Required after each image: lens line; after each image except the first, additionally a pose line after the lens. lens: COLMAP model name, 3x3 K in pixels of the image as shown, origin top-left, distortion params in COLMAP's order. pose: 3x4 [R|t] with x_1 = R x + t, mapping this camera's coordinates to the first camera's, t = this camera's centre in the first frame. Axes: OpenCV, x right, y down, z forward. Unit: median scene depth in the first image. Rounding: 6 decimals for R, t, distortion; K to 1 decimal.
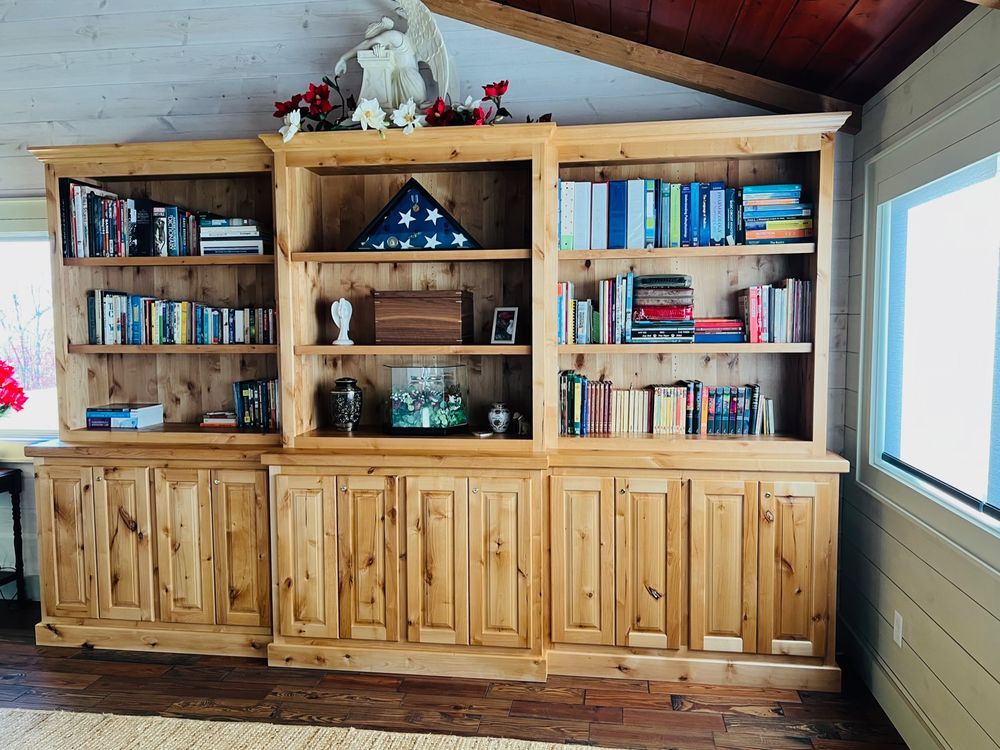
lens RADIAL K [[784.6, 0, 495.4], [0, 784.6, 373.7], [0, 0, 1]] dist [0.038724, -0.037075]
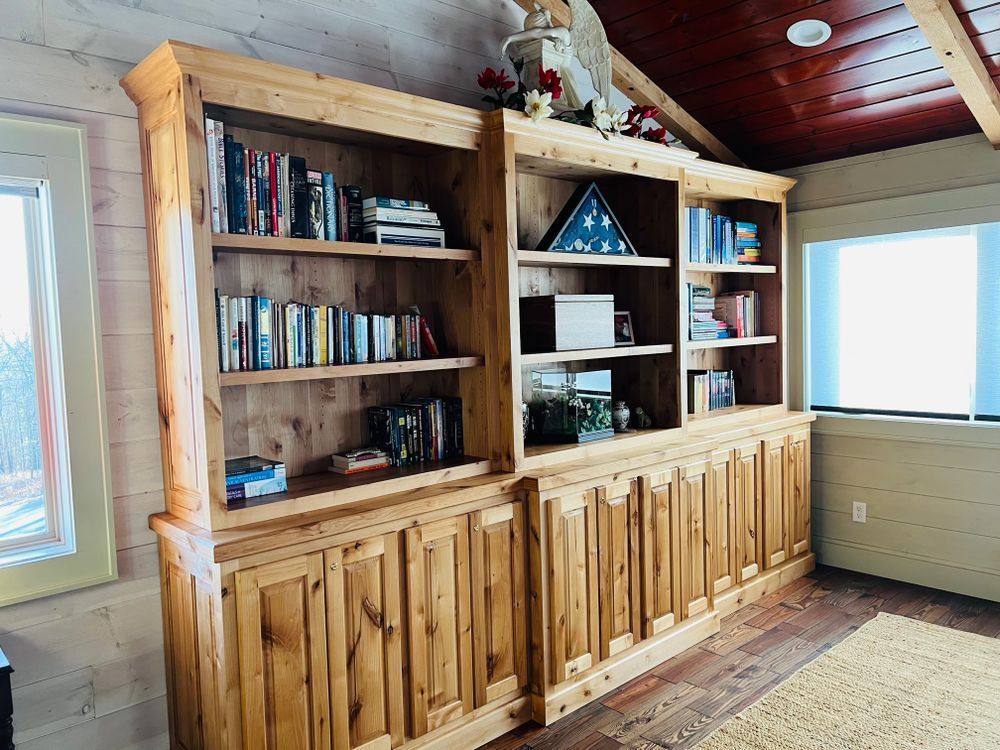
lens RADIAL K [[764.3, 0, 502.4], [0, 764.3, 373.4], [0, 0, 1]] dist [0.024416, -0.005617]
pose [[0.622441, -0.061773, 0.780225, -0.934966], [0.082124, 0.996532, 0.013382, -0.028060], [-0.778346, 0.055745, 0.625356, 0.485557]]
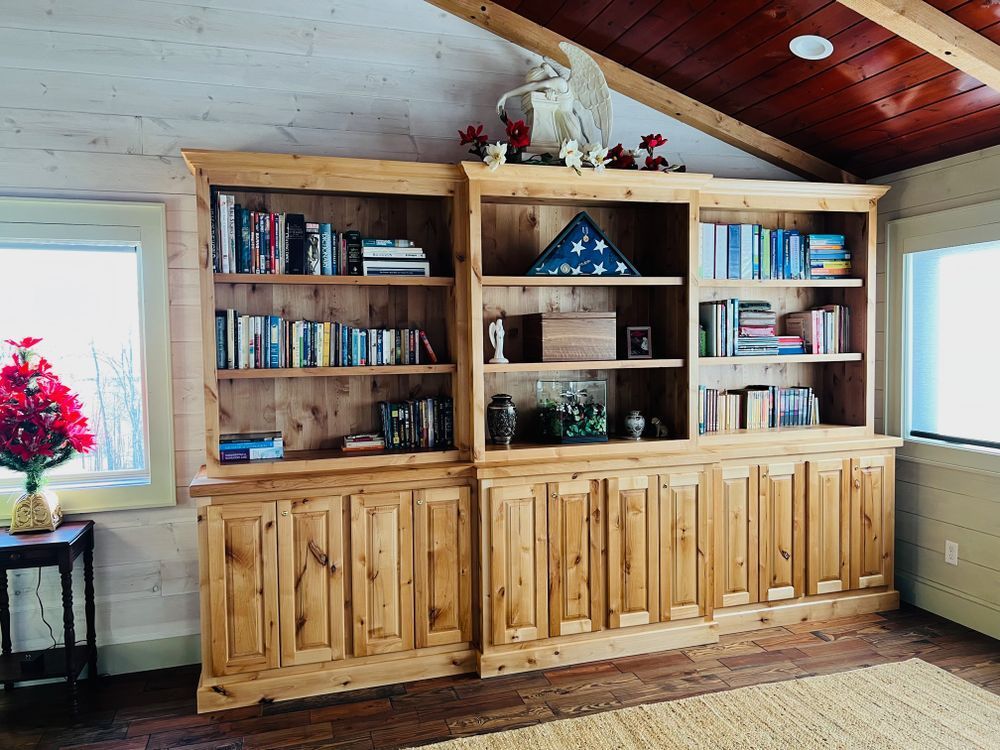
lens RADIAL K [[767.4, 0, 501.4], [0, 767.4, 371.0], [0, 0, 1]] dist [0.043898, -0.039558]
pose [[0.899451, -0.026060, 0.436245, -0.680215], [0.039227, 0.999005, -0.021201, -0.004192], [-0.435259, 0.036182, 0.899578, 0.076058]]
